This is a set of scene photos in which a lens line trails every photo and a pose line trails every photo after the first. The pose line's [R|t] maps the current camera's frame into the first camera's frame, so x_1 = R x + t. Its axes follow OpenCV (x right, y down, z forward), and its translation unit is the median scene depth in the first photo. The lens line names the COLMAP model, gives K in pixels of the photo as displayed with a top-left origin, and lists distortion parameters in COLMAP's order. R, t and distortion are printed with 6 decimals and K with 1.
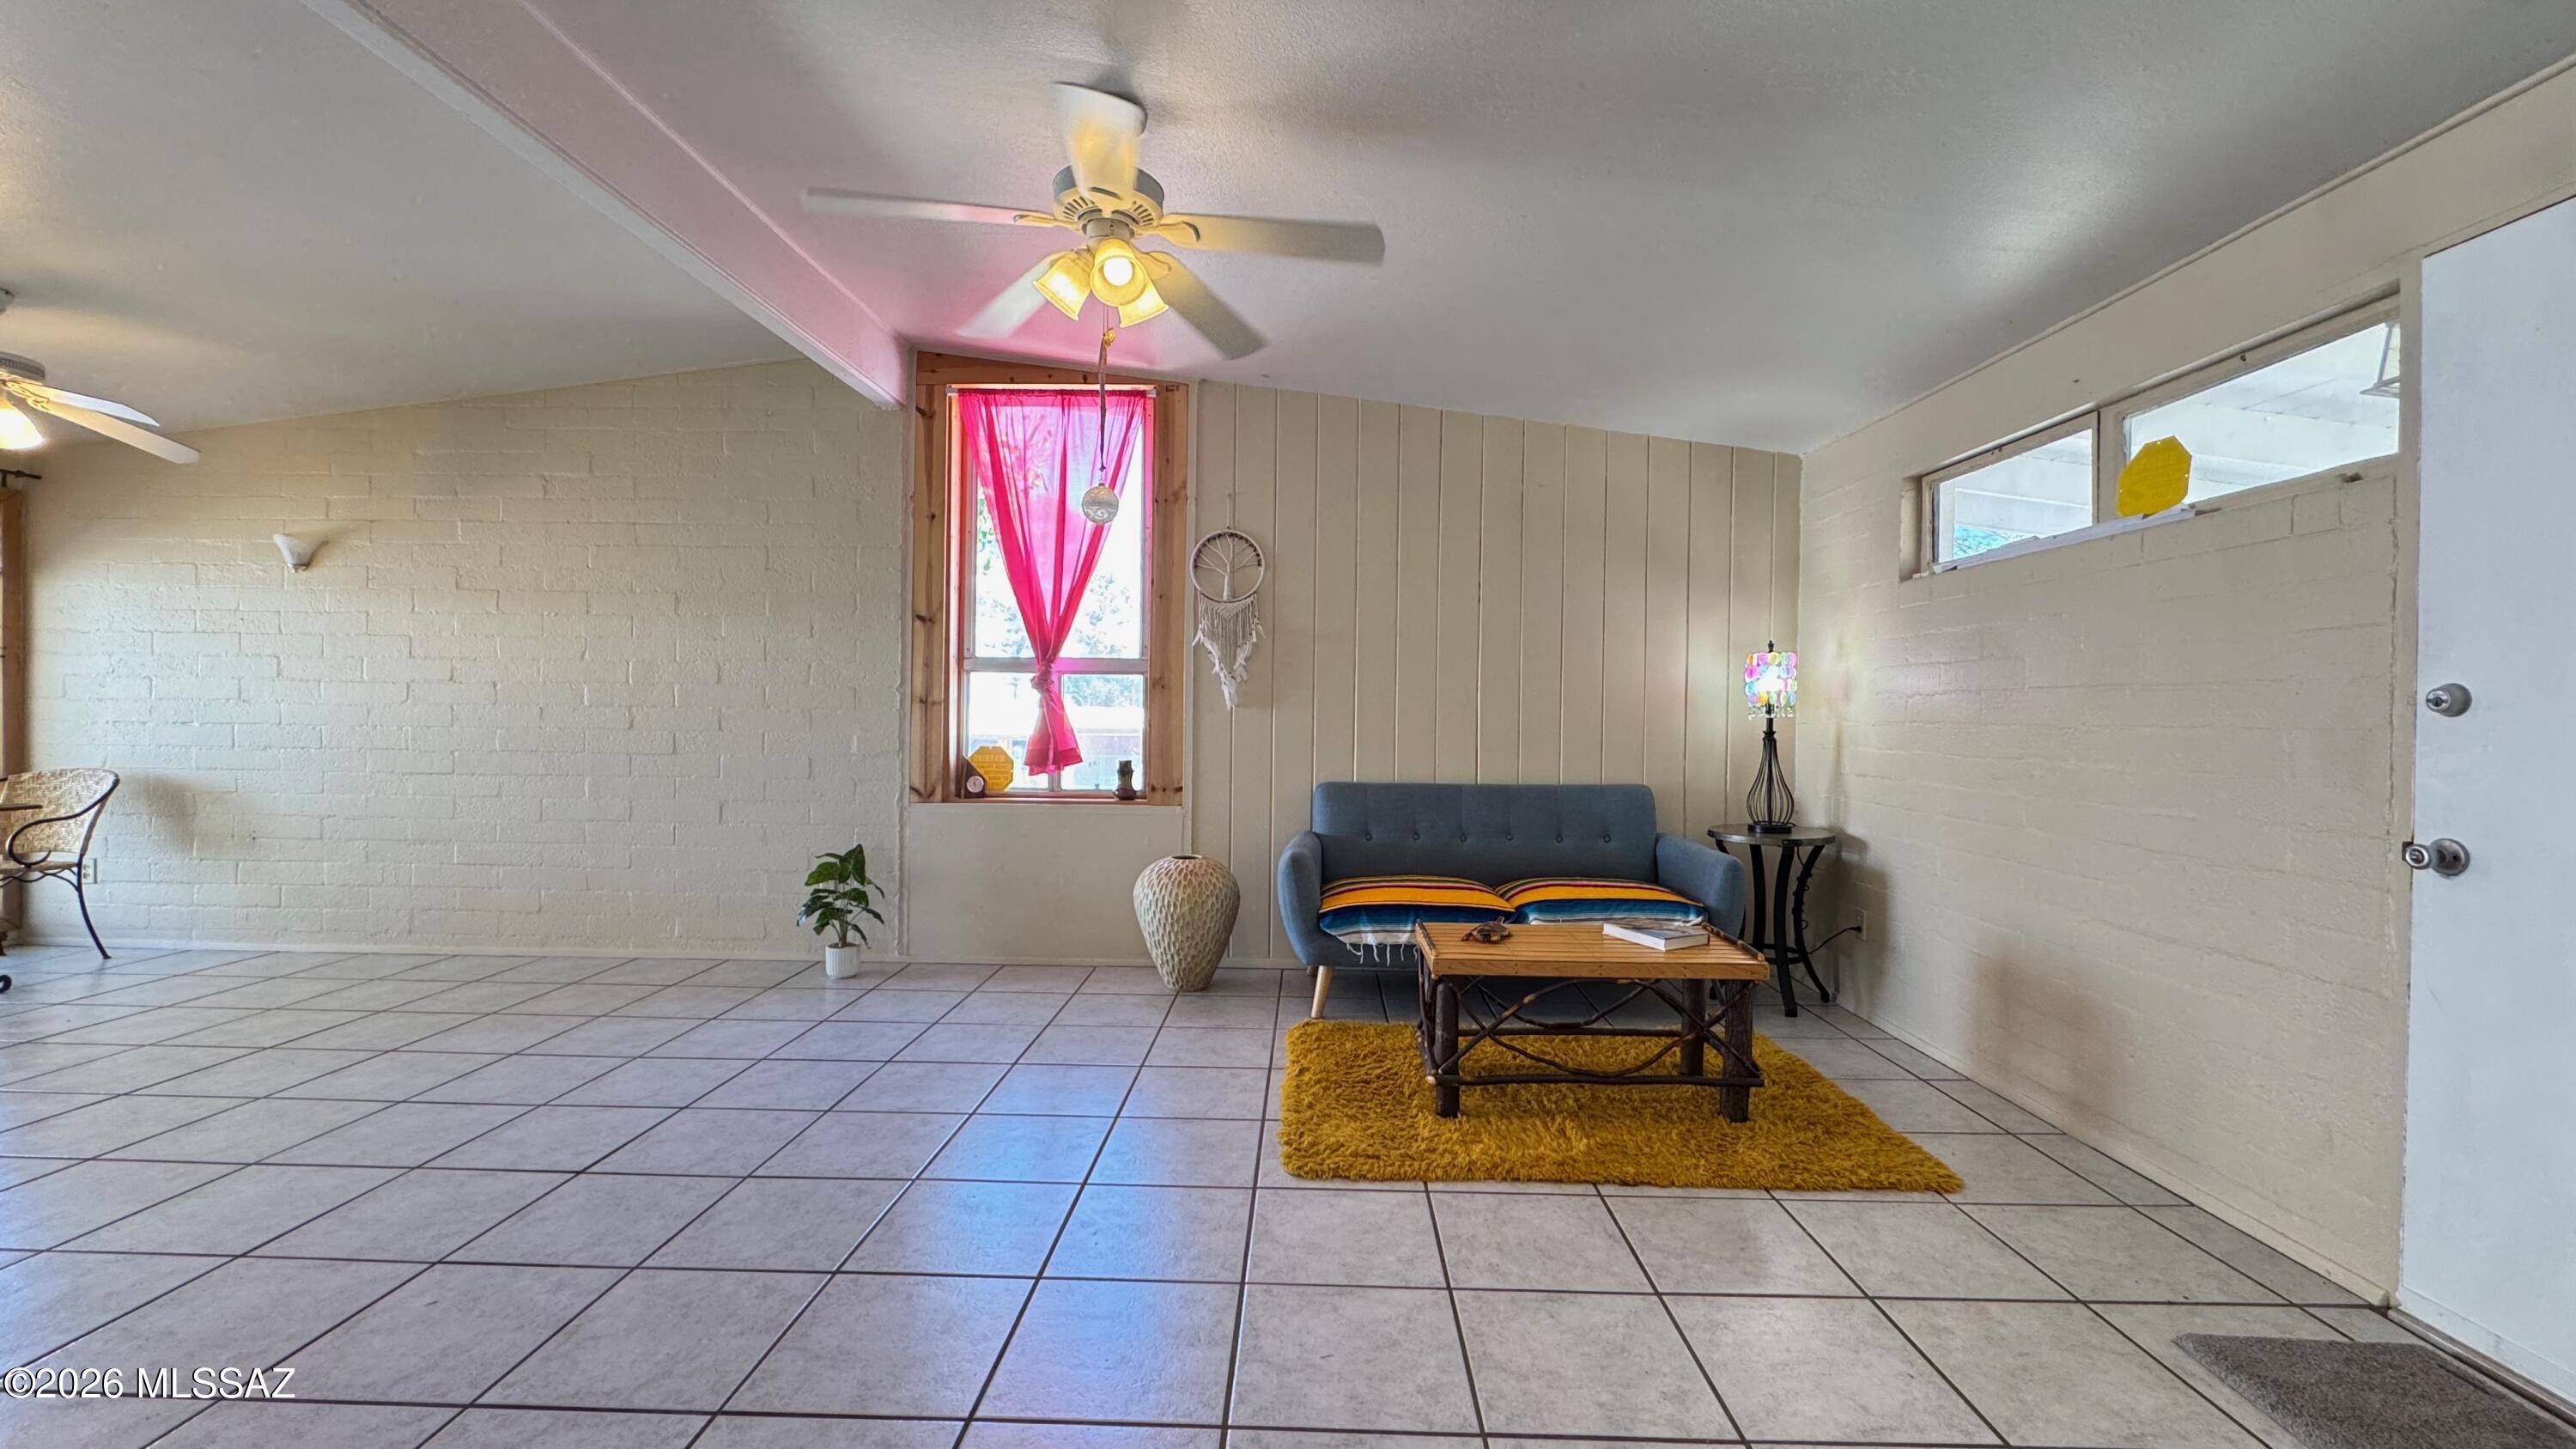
lens RADIAL K [[1027.8, 0, 1289.7], [0, 1027.8, 715.0], [0, 0, 1]] dist [-0.002228, -0.000121]
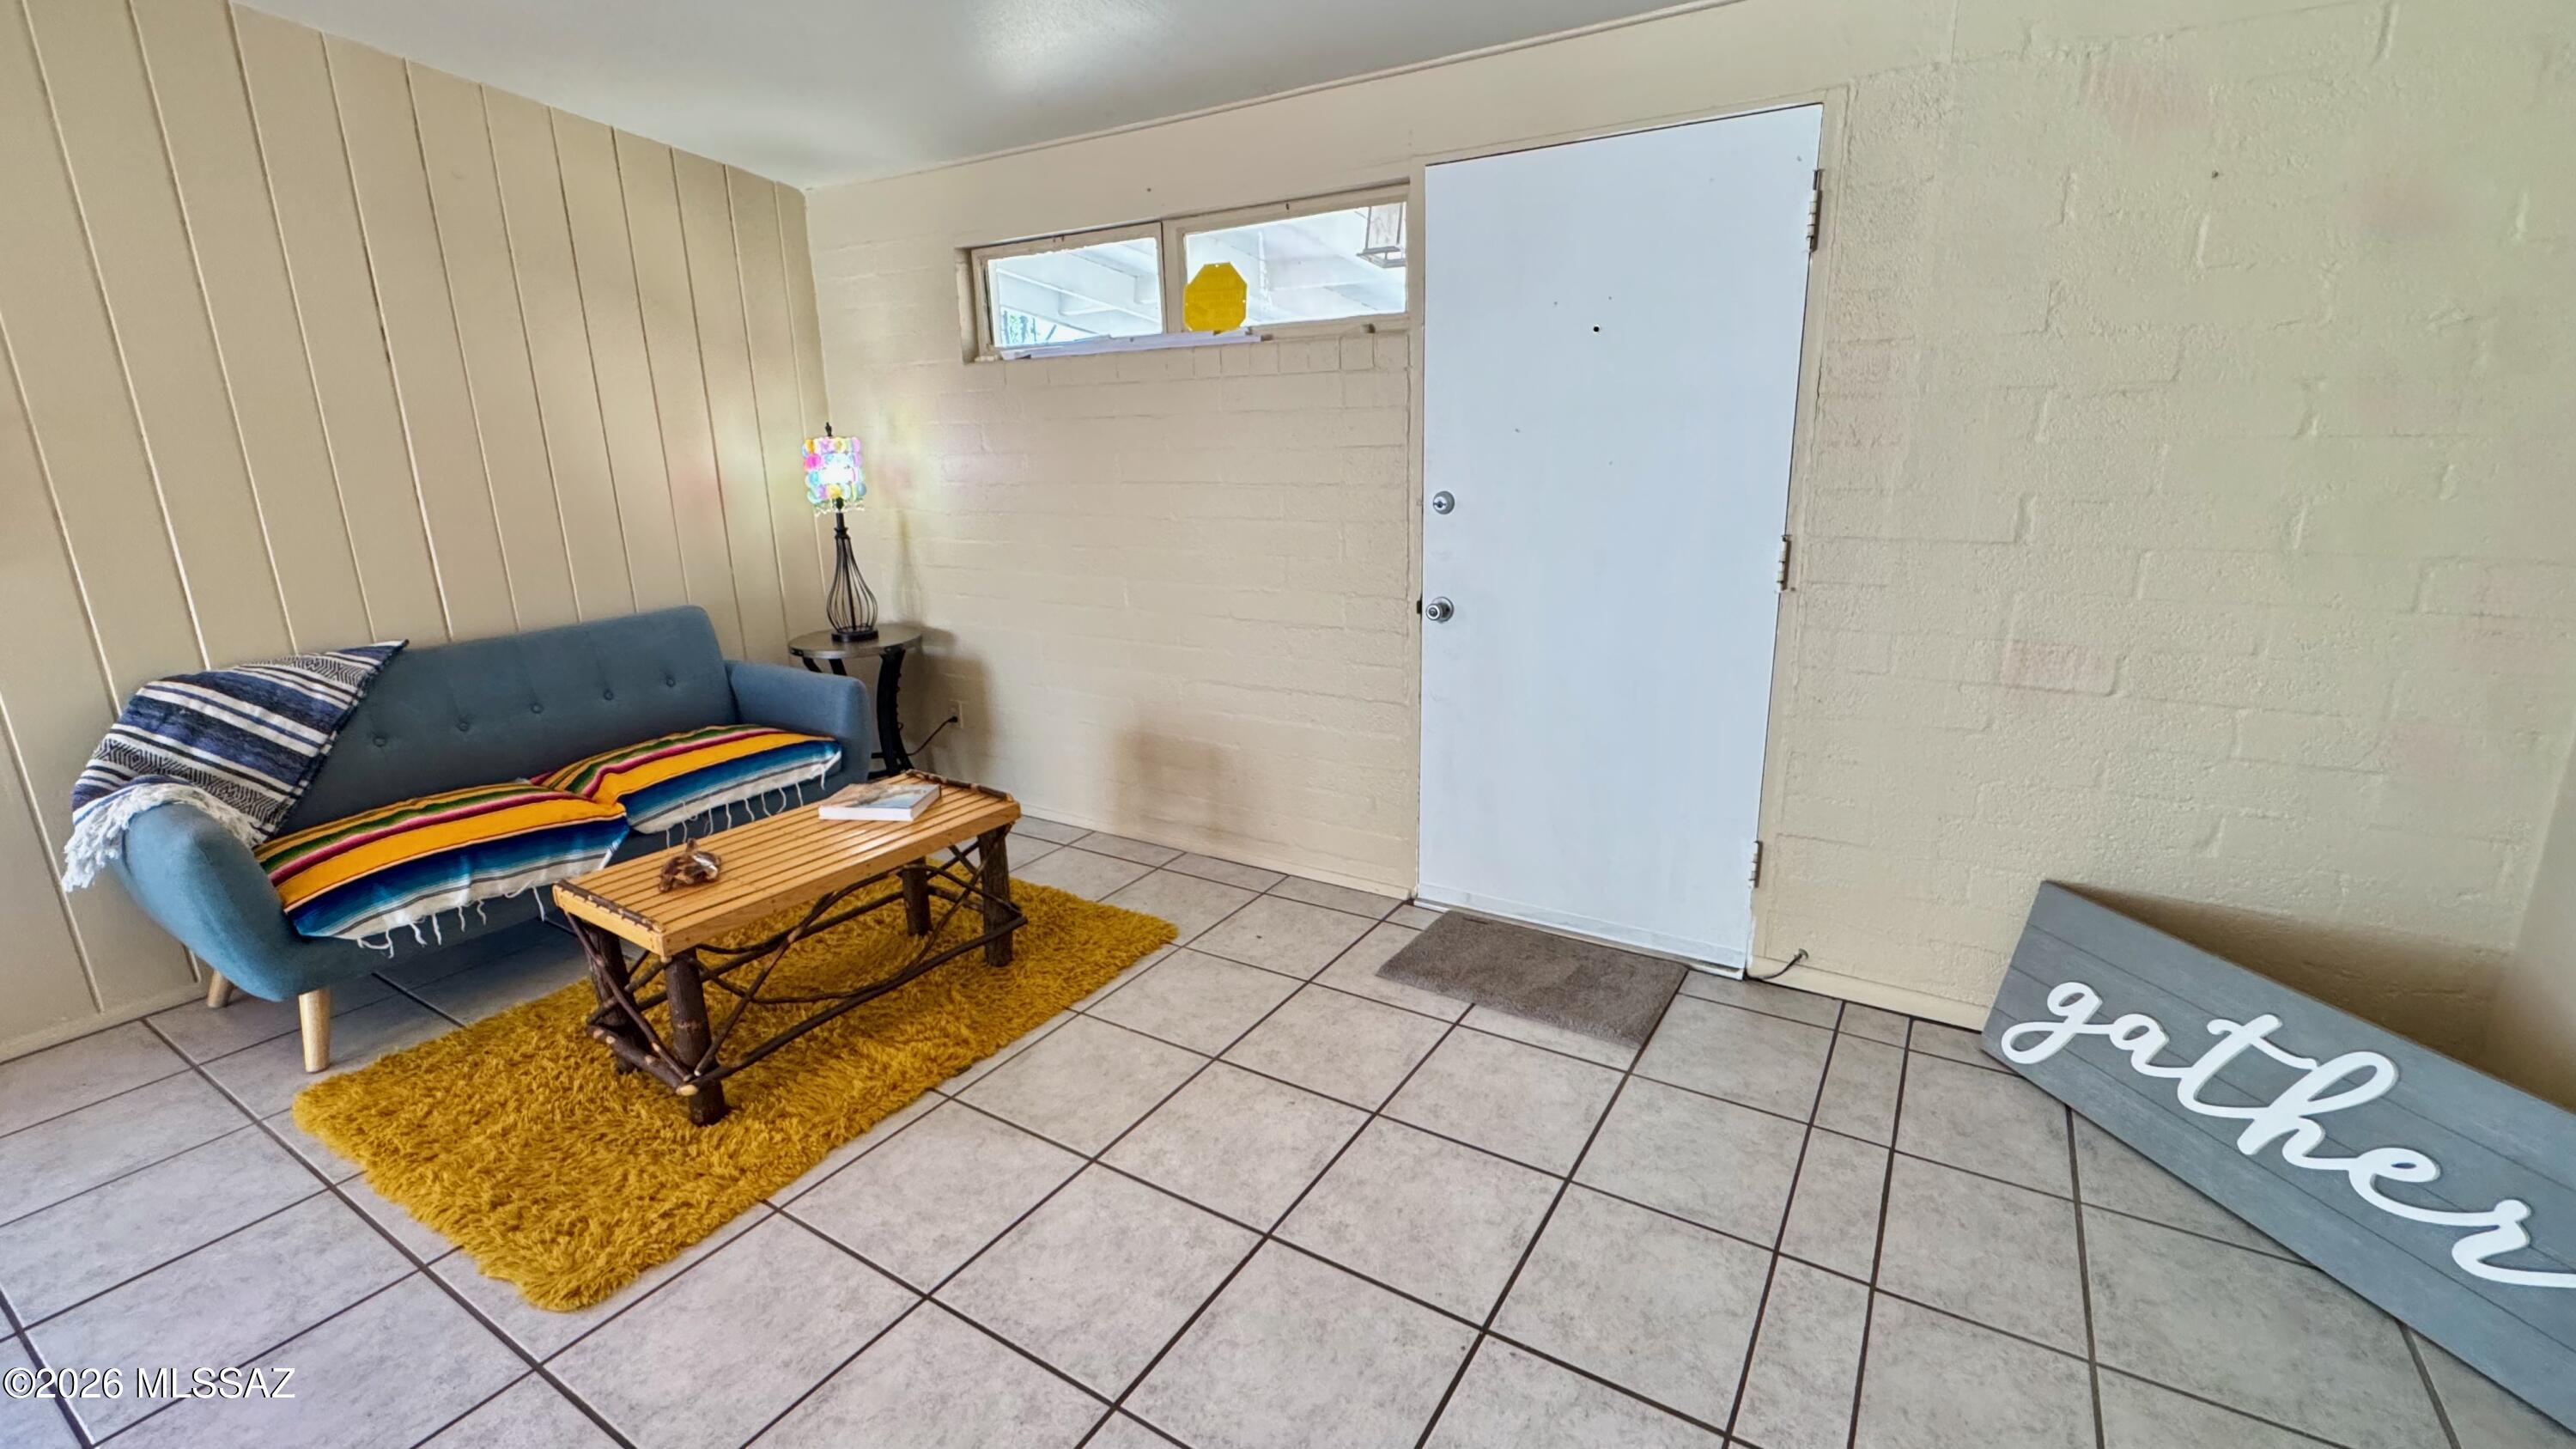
lens RADIAL K [[1093.9, 0, 1286.8], [0, 1093.9, 716.9], [0, 0, 1]] dist [-0.000131, 0.000229]
pose [[0.512008, -0.239932, 0.824791, -0.168976], [0.031970, 0.964855, 0.260831, -0.065902], [-0.858386, -0.107179, 0.501684, 0.184172]]
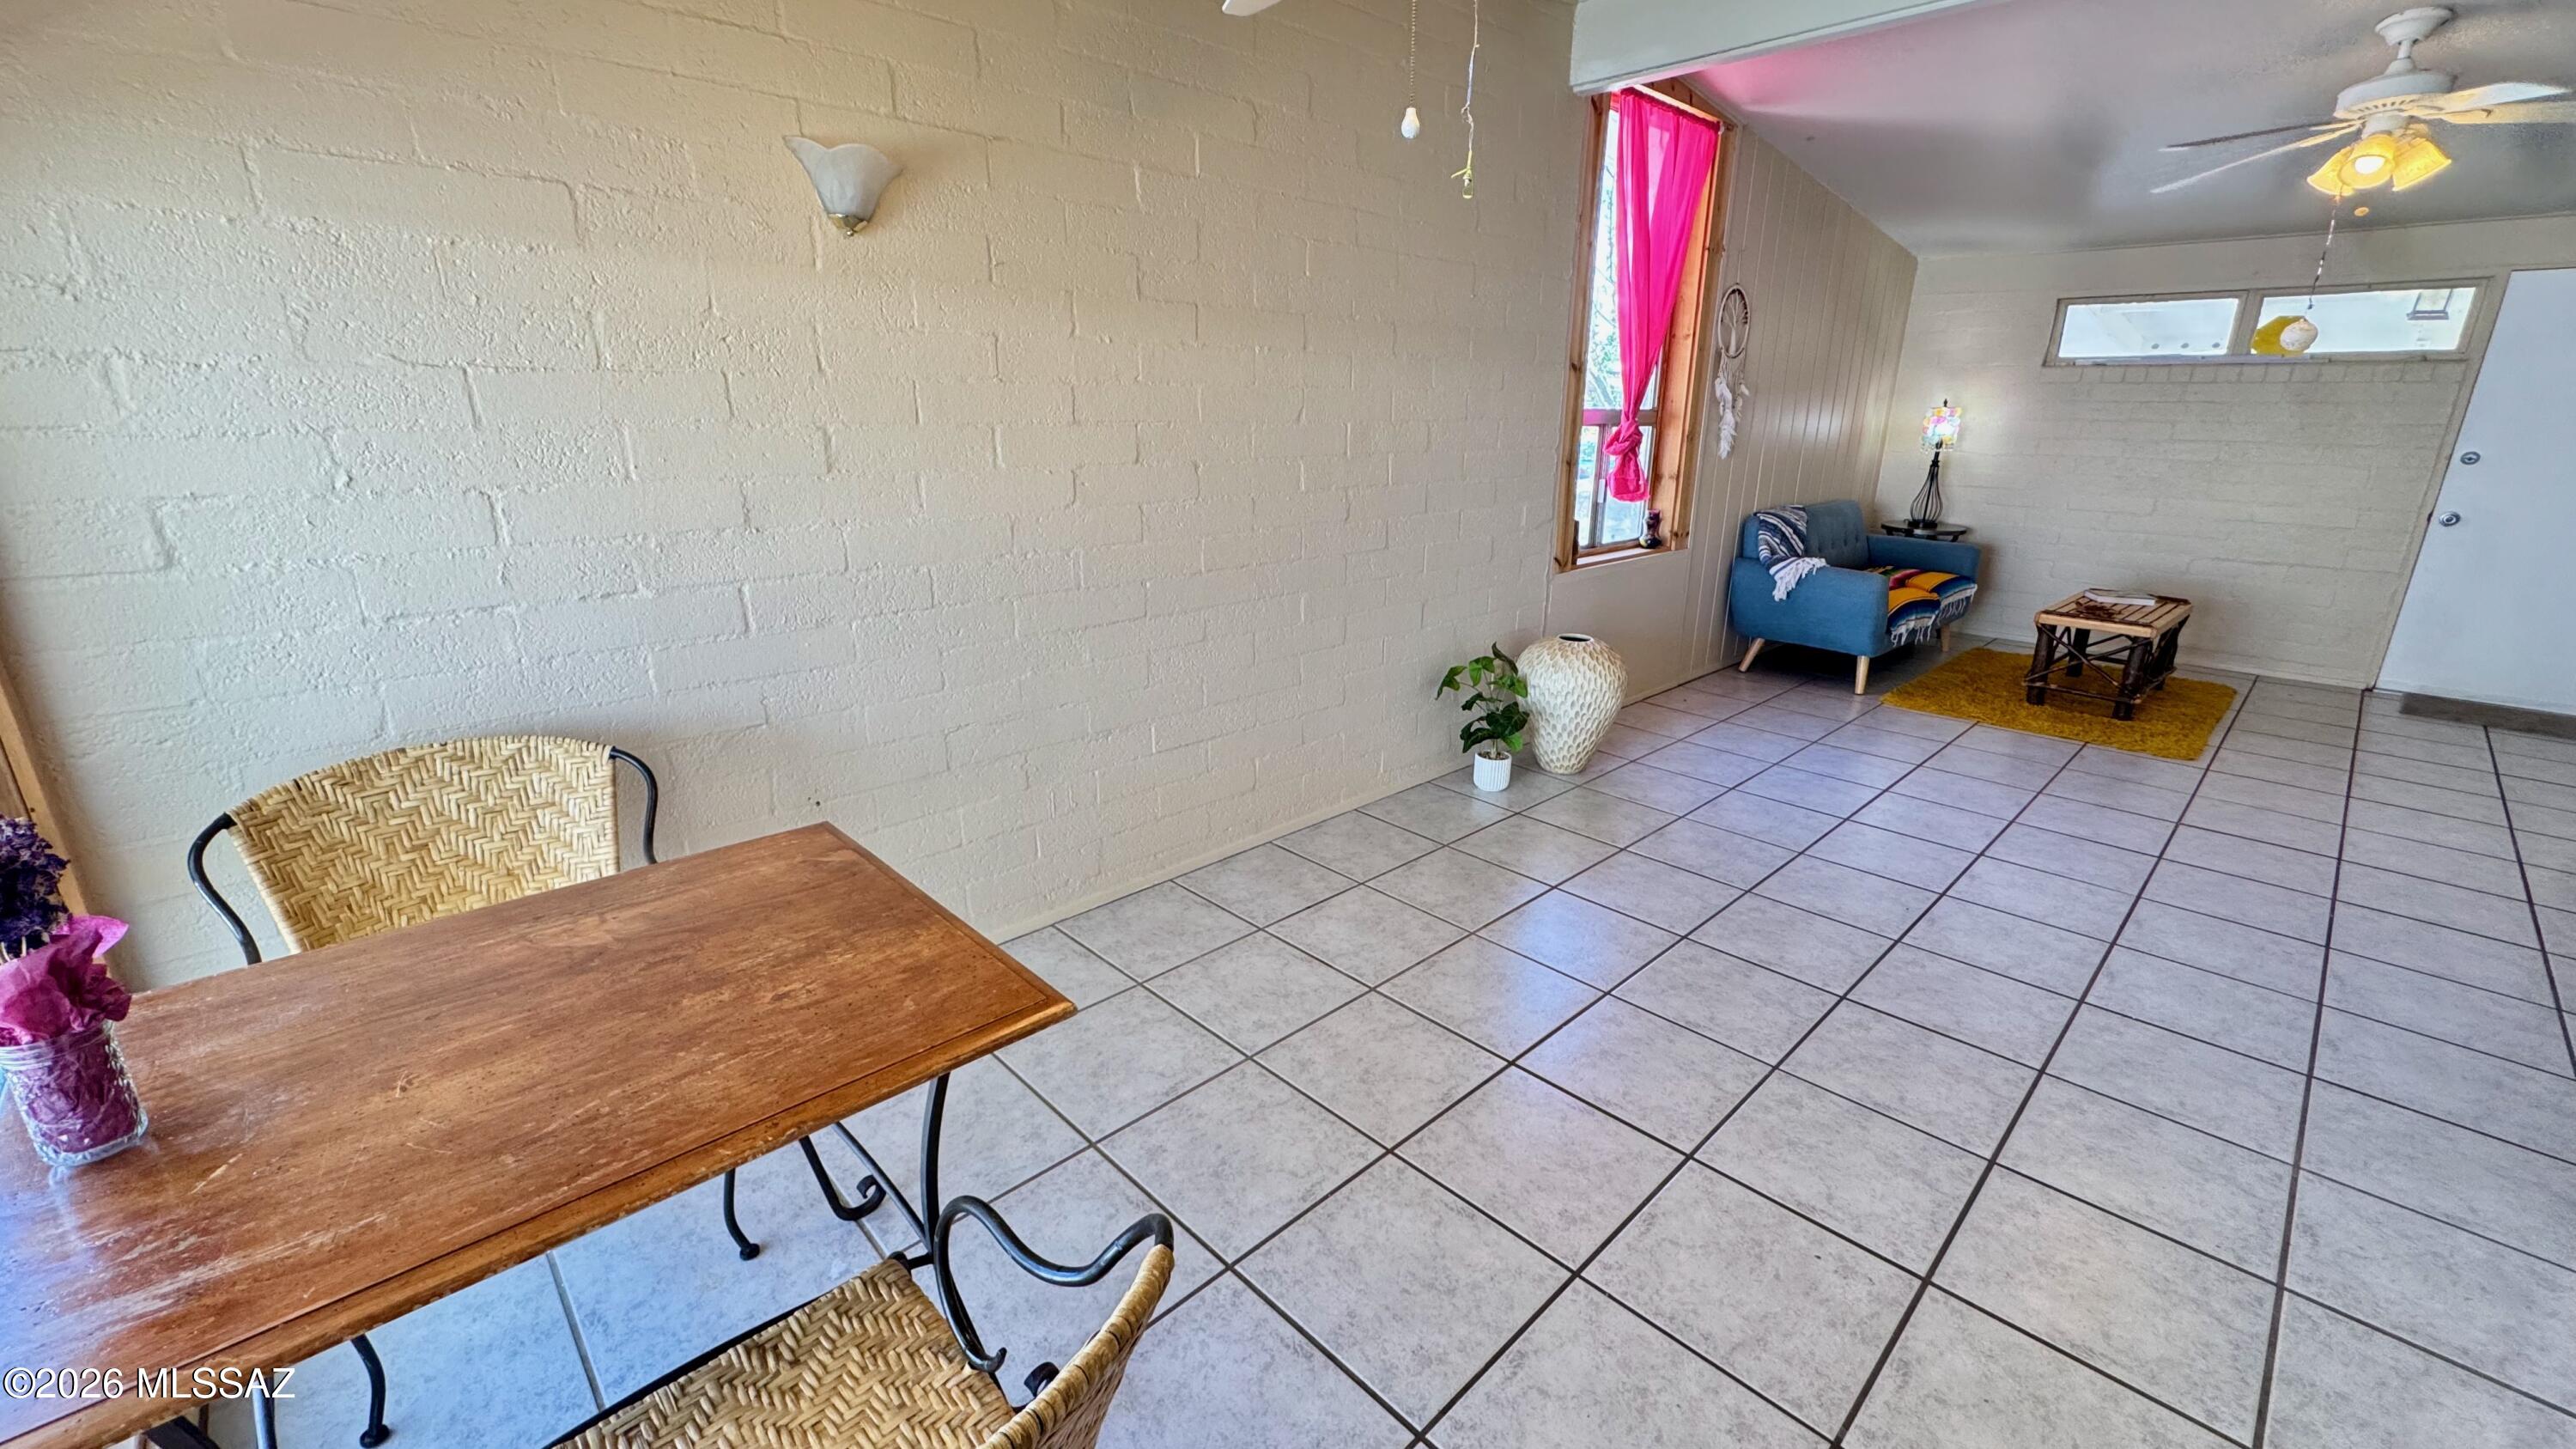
lens RADIAL K [[1032.9, 0, 1293.9], [0, 1032.9, 715.1], [0, 0, 1]] dist [-0.003905, -0.000031]
pose [[0.702757, -0.212629, 0.678912, -1.425108], [0.000091, 0.954319, 0.298790, -0.086787], [-0.711430, -0.209915, 0.670674, 0.608543]]
